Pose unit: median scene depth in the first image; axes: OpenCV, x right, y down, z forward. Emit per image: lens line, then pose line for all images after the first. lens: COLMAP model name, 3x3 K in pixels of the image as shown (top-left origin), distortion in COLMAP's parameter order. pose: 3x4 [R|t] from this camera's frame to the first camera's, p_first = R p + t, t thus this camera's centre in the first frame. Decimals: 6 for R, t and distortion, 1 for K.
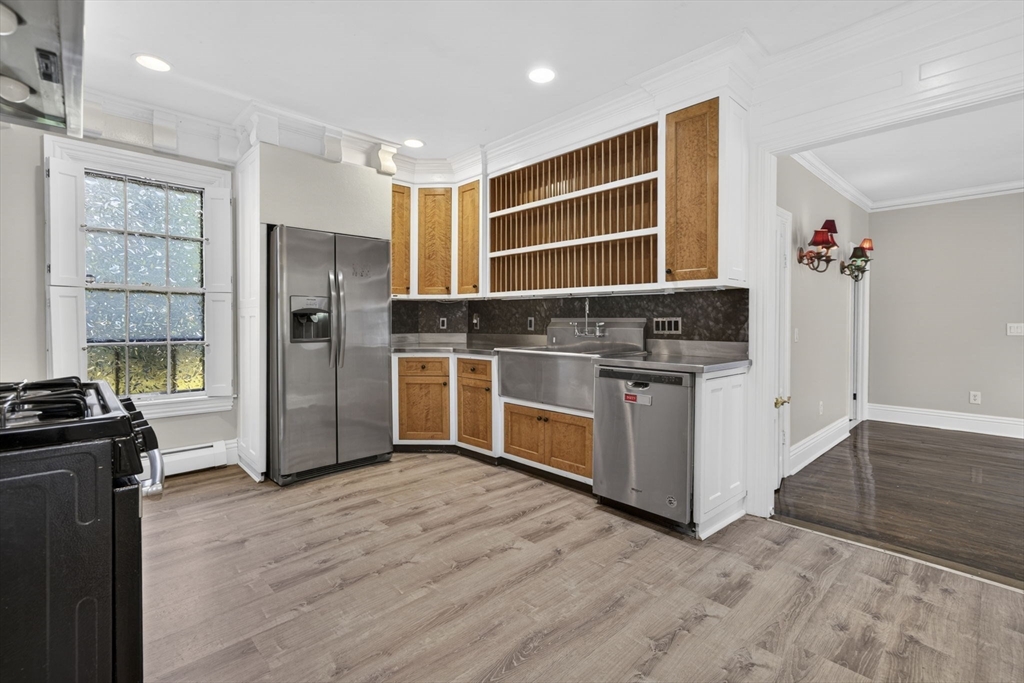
lens RADIAL K [[468.2, 0, 522.0], [0, 468.2, 321.3], [0, 0, 1]] dist [0.003045, 0.003647]
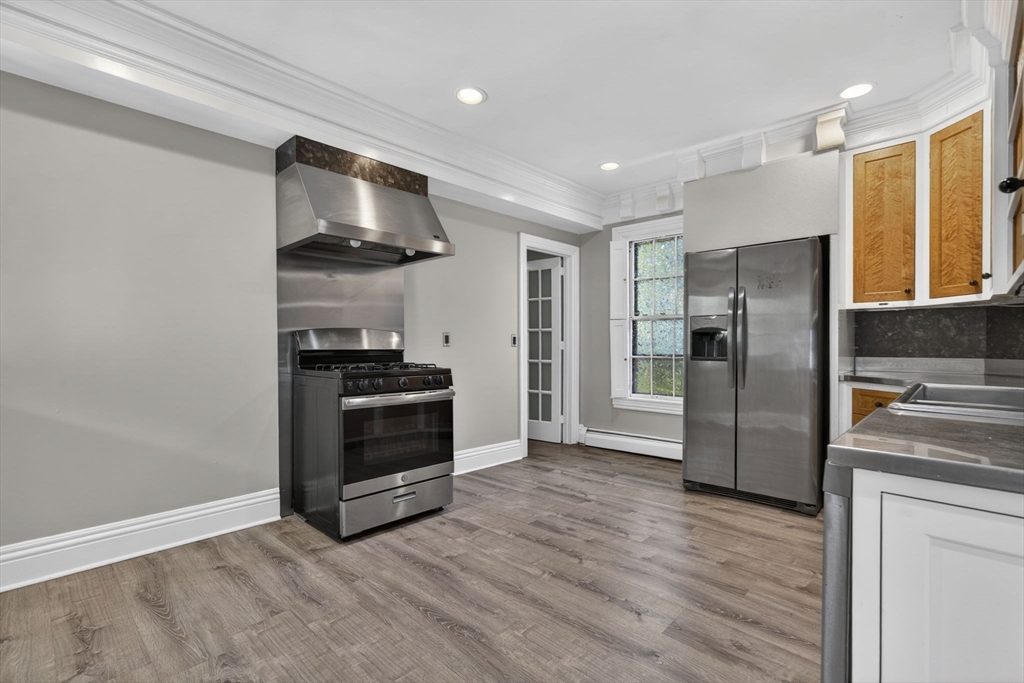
lens RADIAL K [[468.2, 0, 513.1], [0, 468.2, 346.7], [0, 0, 1]] dist [0.003045, 0.003647]
pose [[0.044758, 0.008177, -0.998964, 0.604417], [0.000145, 0.999966, 0.008192, 0.006485], [0.998998, -0.000512, 0.044755, 0.573700]]
